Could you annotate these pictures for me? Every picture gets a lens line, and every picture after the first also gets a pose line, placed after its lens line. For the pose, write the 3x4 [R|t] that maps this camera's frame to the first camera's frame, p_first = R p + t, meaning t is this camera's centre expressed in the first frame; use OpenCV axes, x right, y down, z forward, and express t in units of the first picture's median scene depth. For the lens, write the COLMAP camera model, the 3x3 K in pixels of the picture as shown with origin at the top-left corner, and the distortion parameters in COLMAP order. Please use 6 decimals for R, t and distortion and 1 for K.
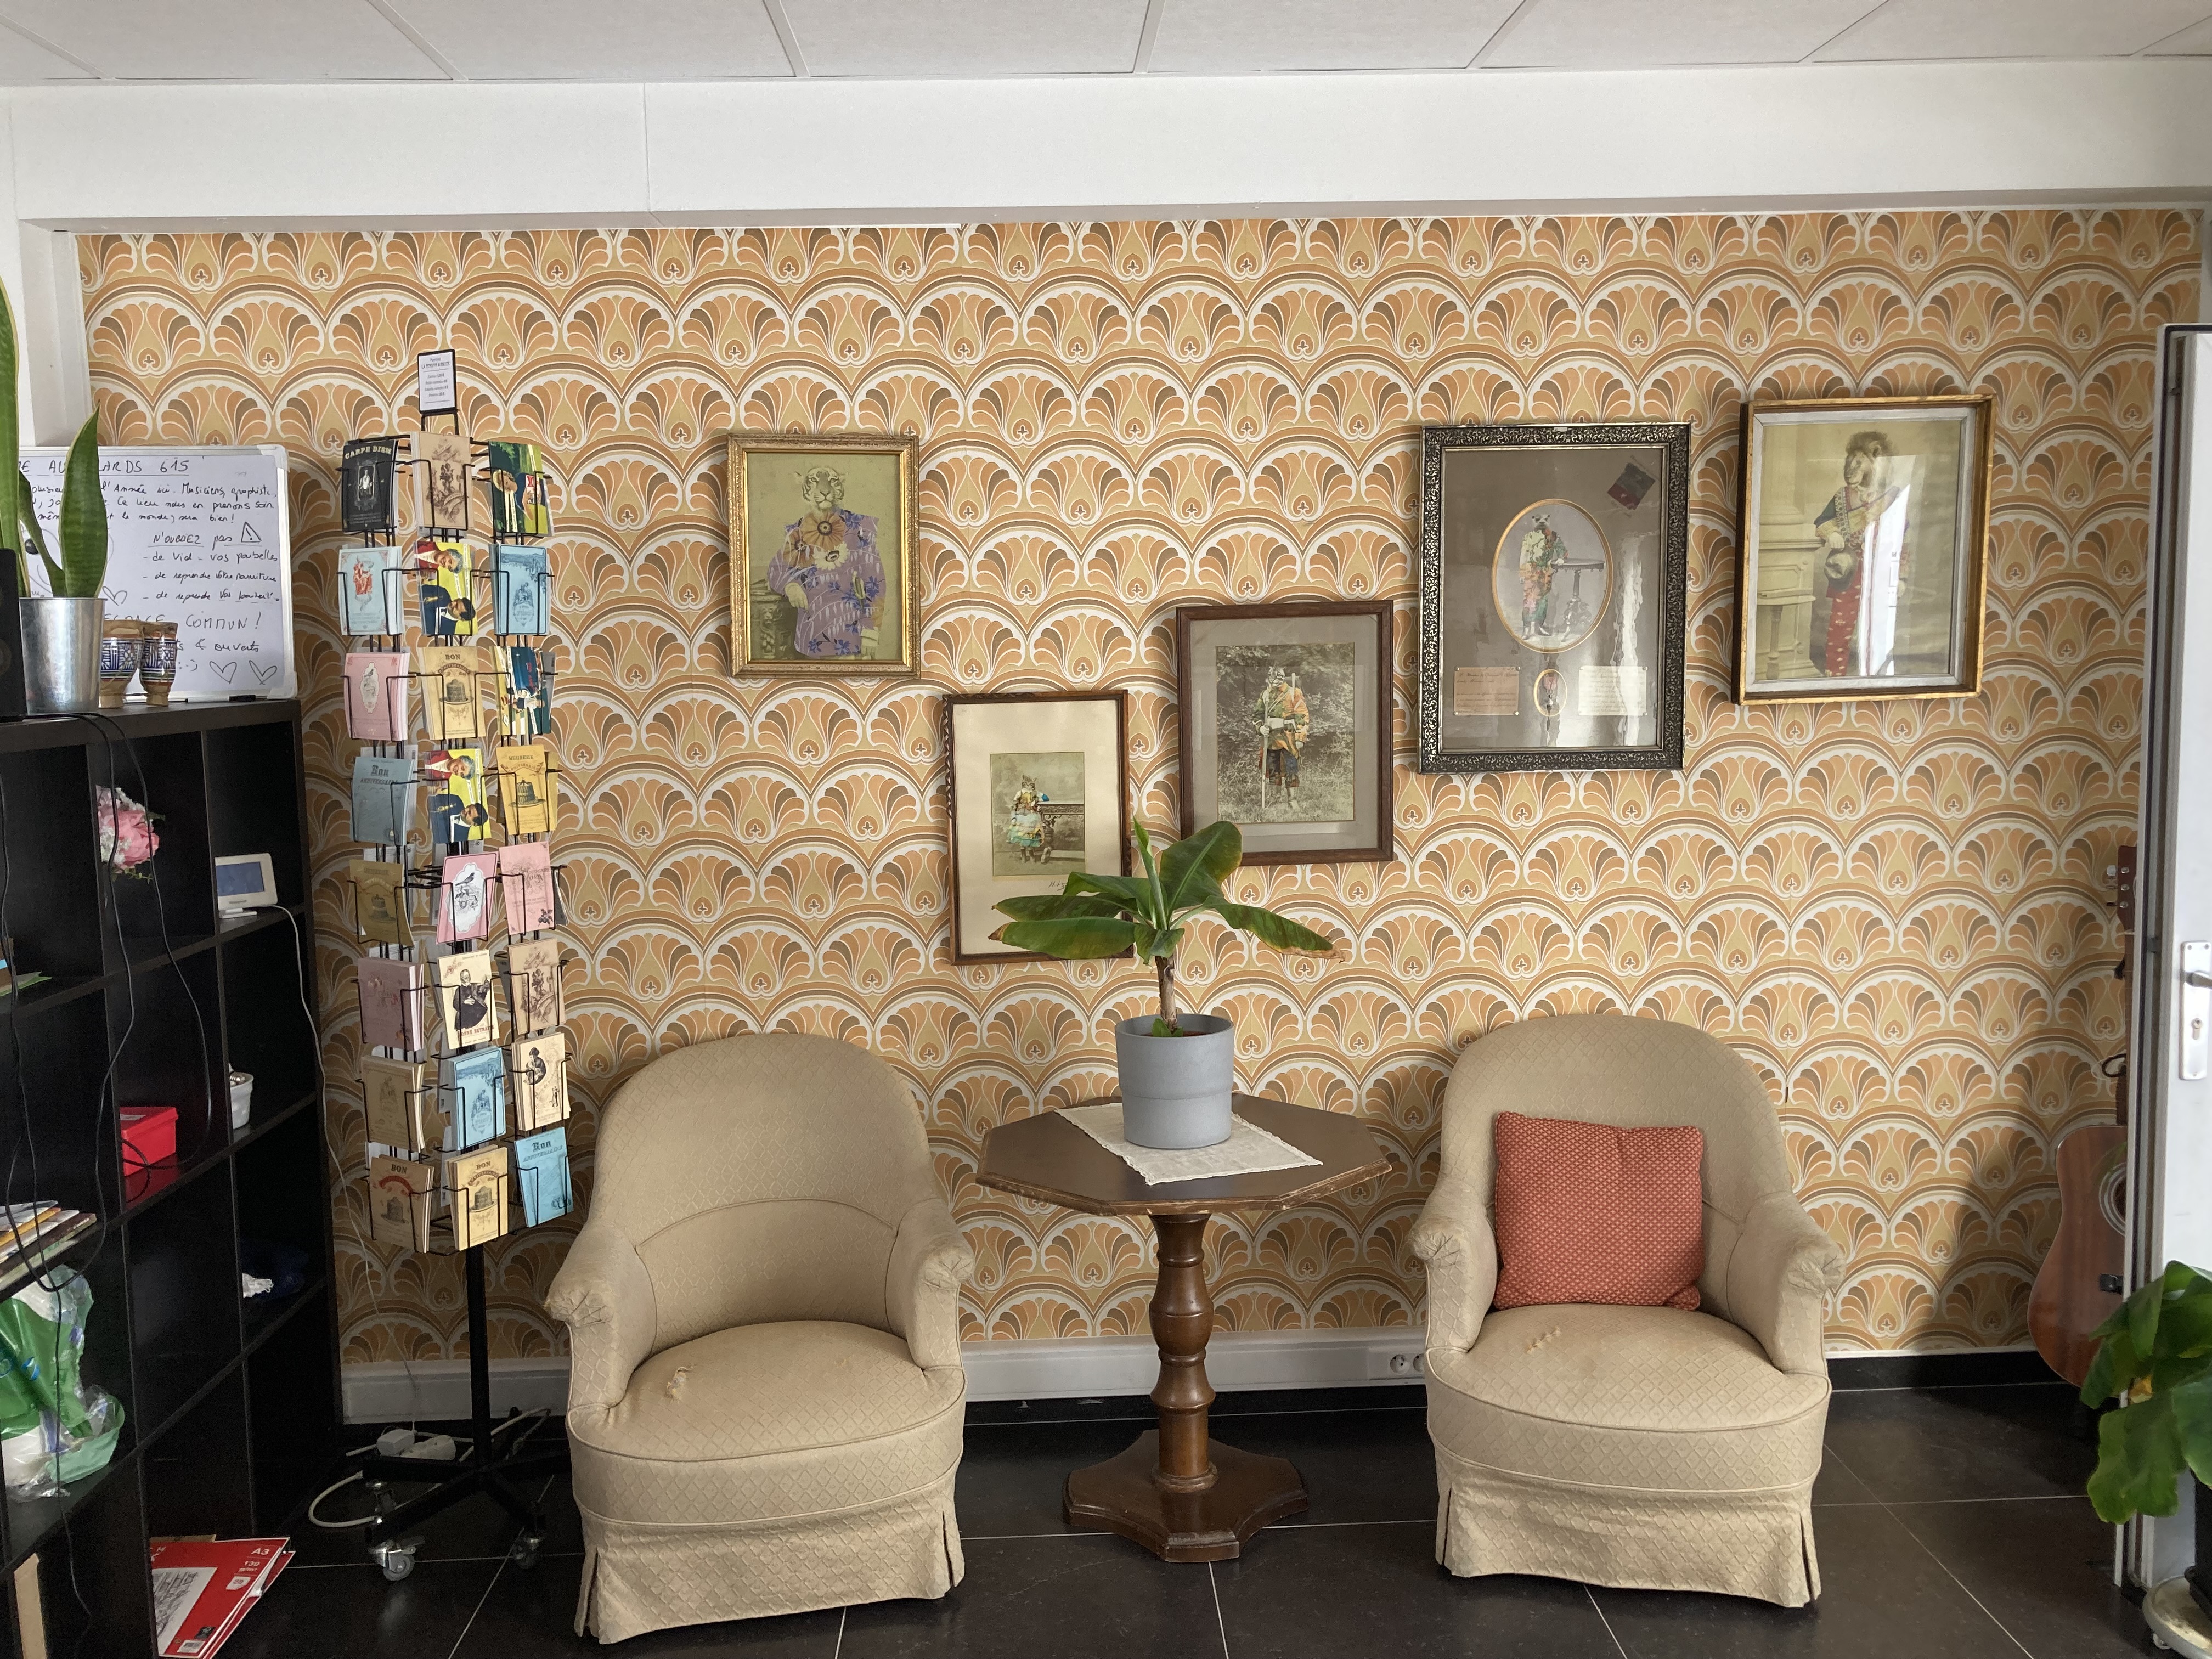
lens RADIAL K [[1822.5, 0, 1103.1], [0, 1822.5, 807.8], [0, 0, 1]] dist [0.016952, -0.007868]
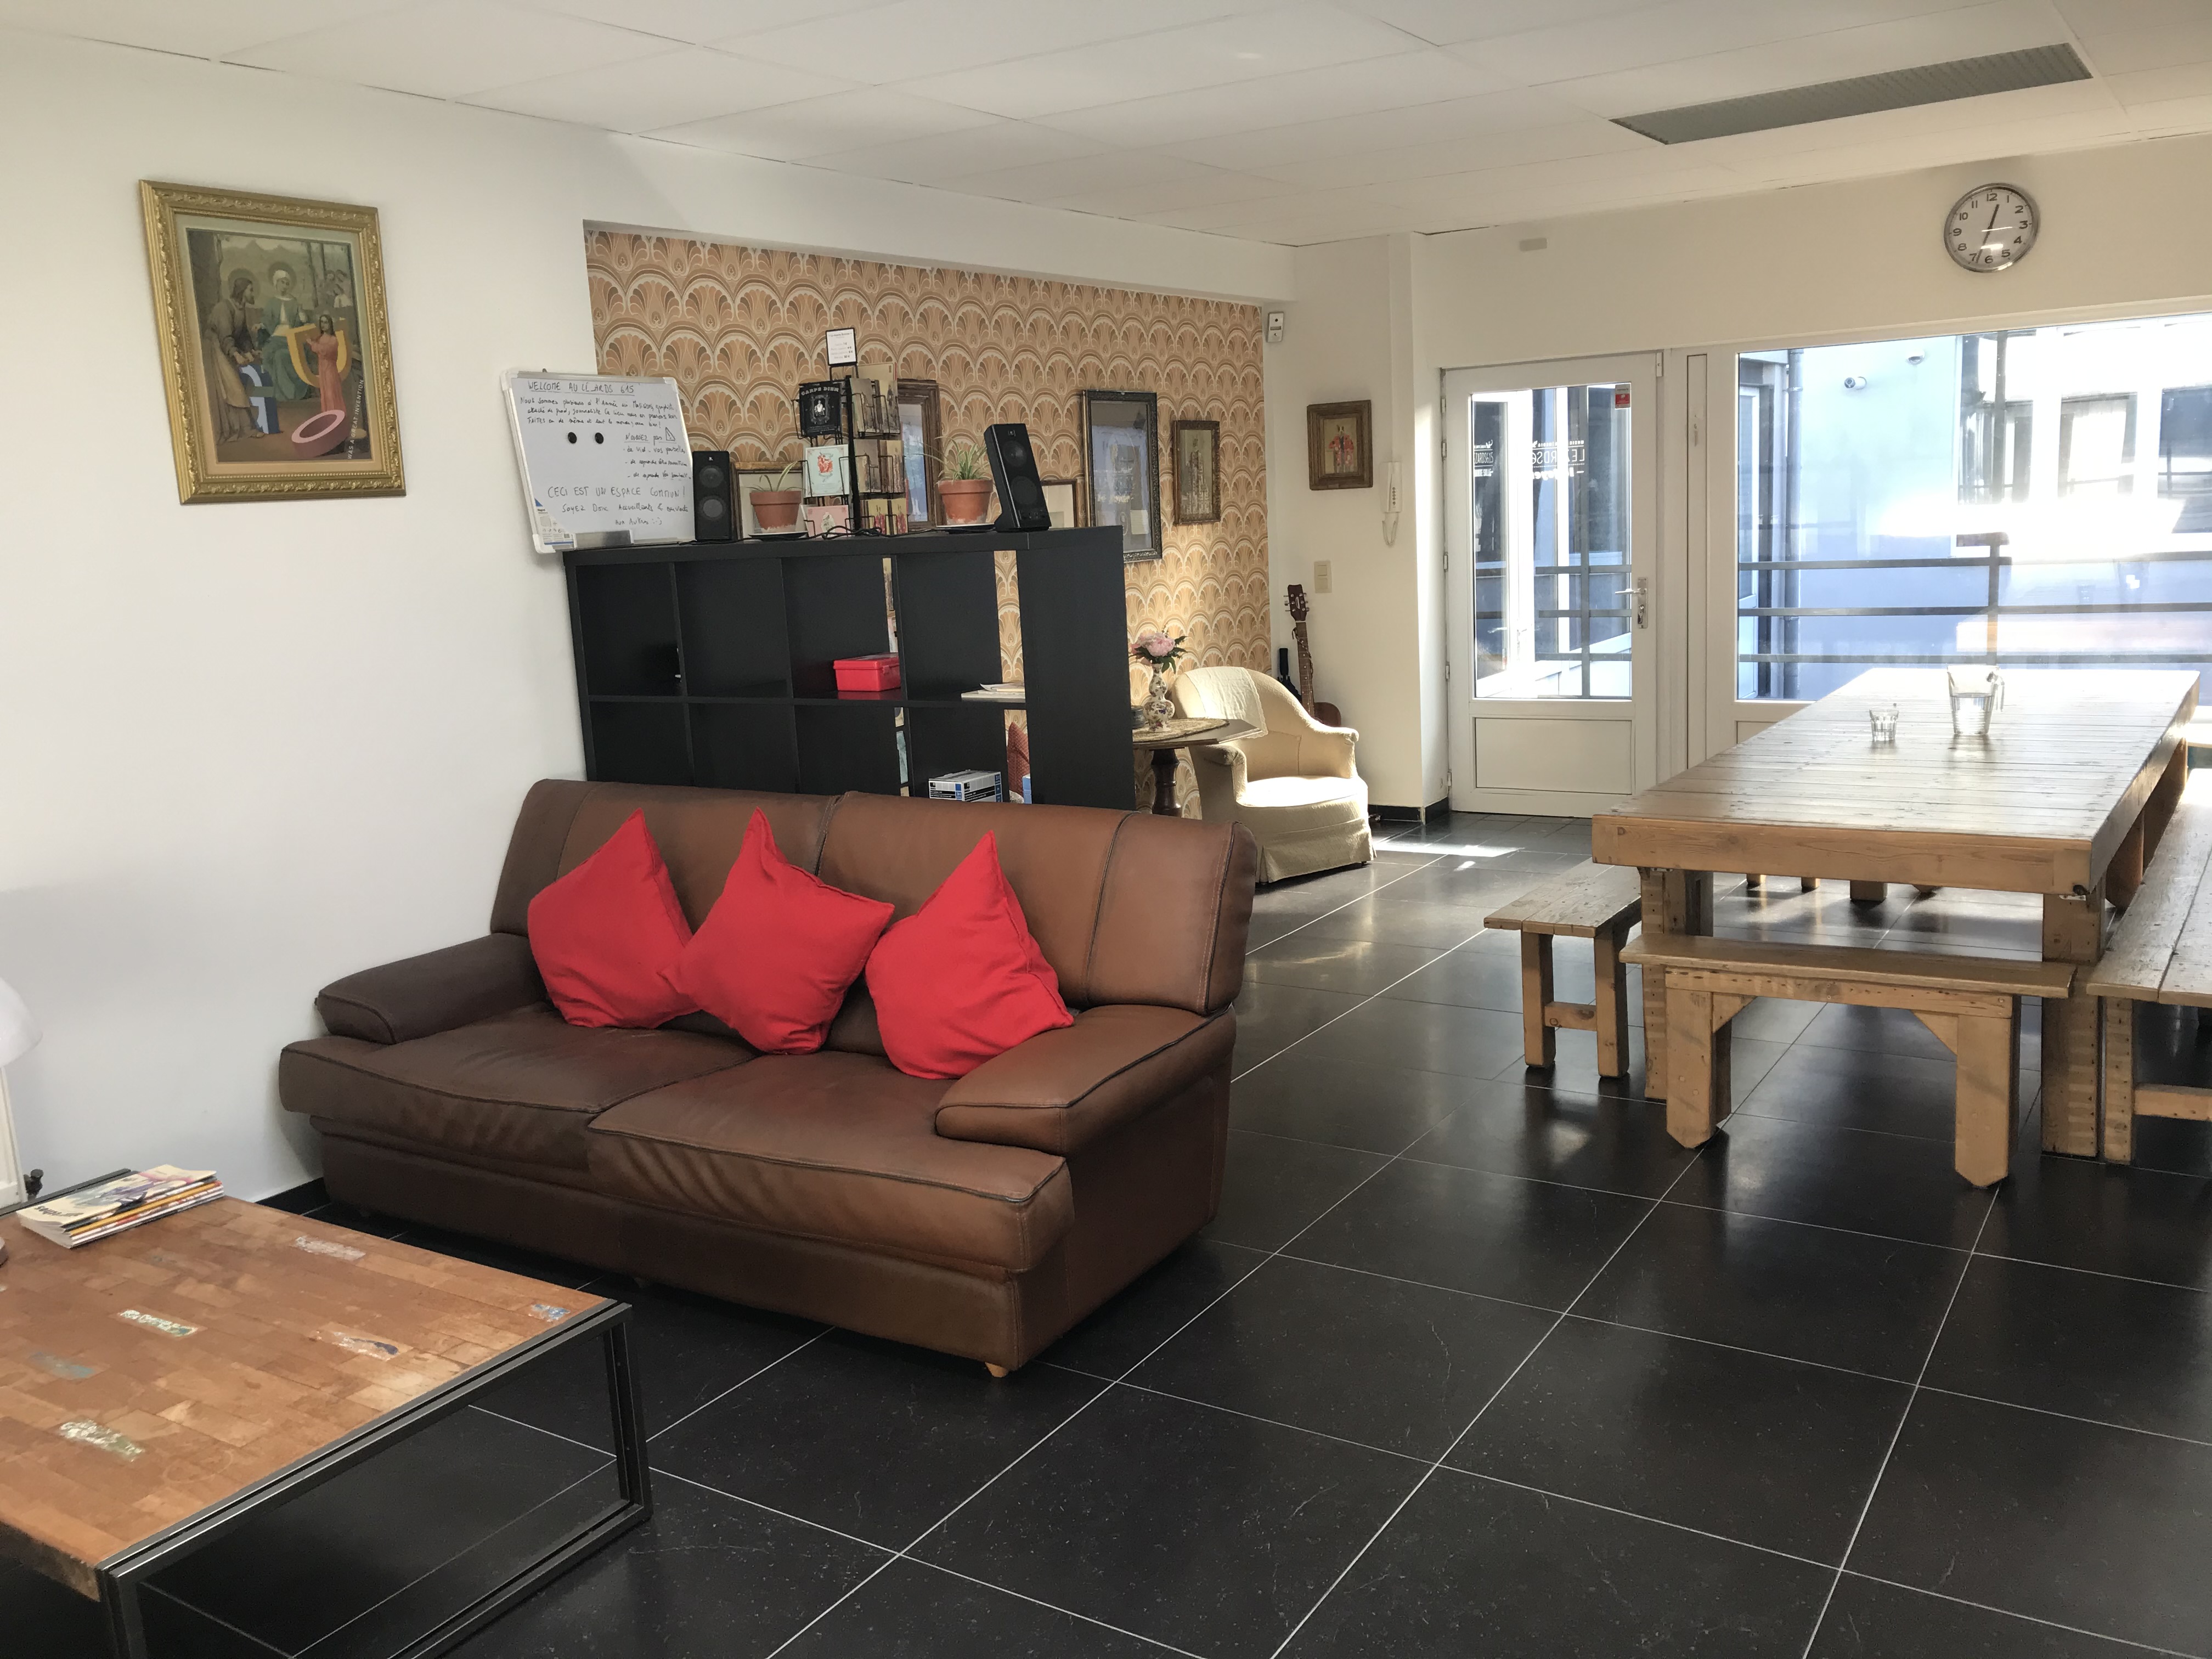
lens RADIAL K [[1849.3, 0, 1100.4], [0, 1849.3, 832.0], [0, 0, 1]] dist [0.010819, 0.017936]
pose [[0.569395, -0.158519, 0.806636, -1.521006], [0.133692, 0.986025, 0.099401, 0.070101], [-0.811120, 0.051242, 0.582630, -0.173937]]
